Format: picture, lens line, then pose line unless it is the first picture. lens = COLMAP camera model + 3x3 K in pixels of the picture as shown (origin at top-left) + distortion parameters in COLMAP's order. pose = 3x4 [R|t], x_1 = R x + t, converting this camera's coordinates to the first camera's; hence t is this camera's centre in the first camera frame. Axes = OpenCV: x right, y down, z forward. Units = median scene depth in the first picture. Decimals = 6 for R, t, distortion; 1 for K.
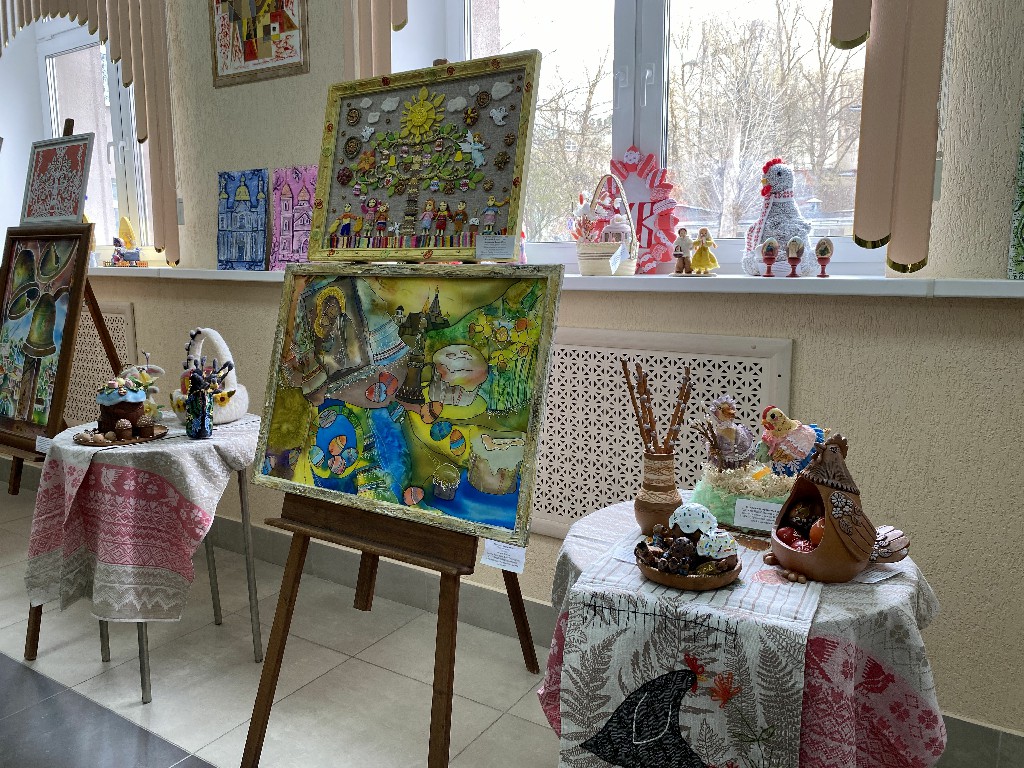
lens RADIAL K [[763.8, 0, 498.6], [0, 763.8, 379.1], [0, 0, 1]] dist [0.020132, -0.028468]
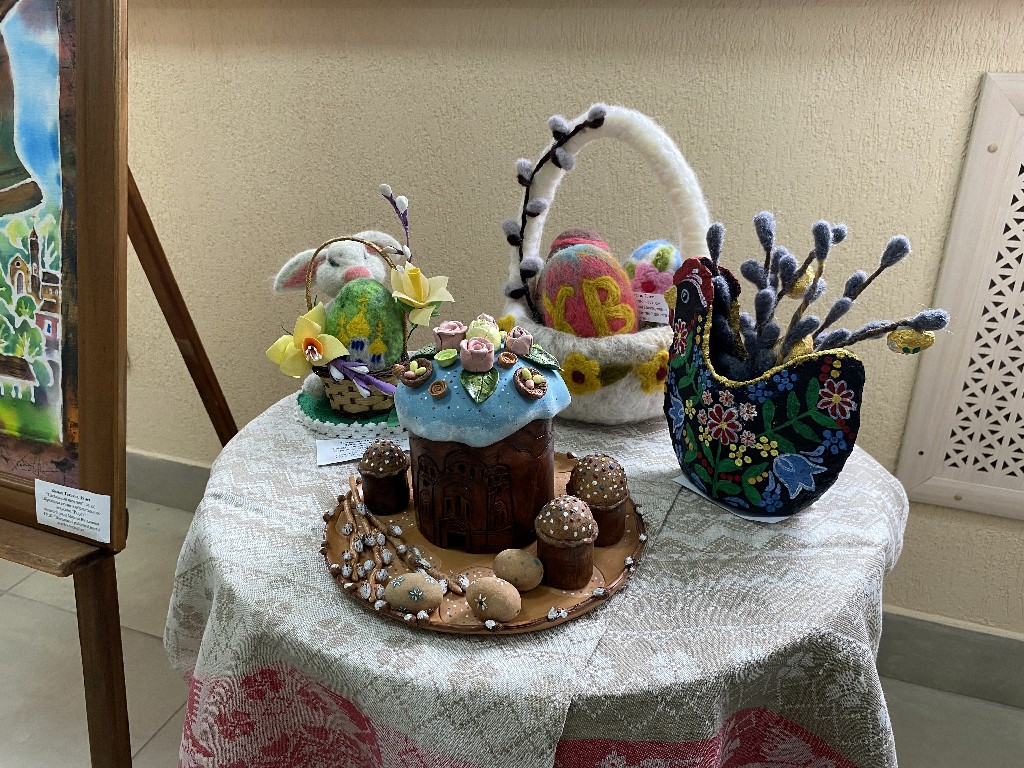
lens RADIAL K [[782.4, 0, 511.8], [0, 782.4, 382.9], [0, 0, 1]] dist [-0.000831, -0.001392]
pose [[0.974997, -0.088833, 0.203688, -0.551412], [0.032730, 0.964031, 0.263766, -0.049331], [-0.219793, -0.250505, 0.942835, 0.774749]]
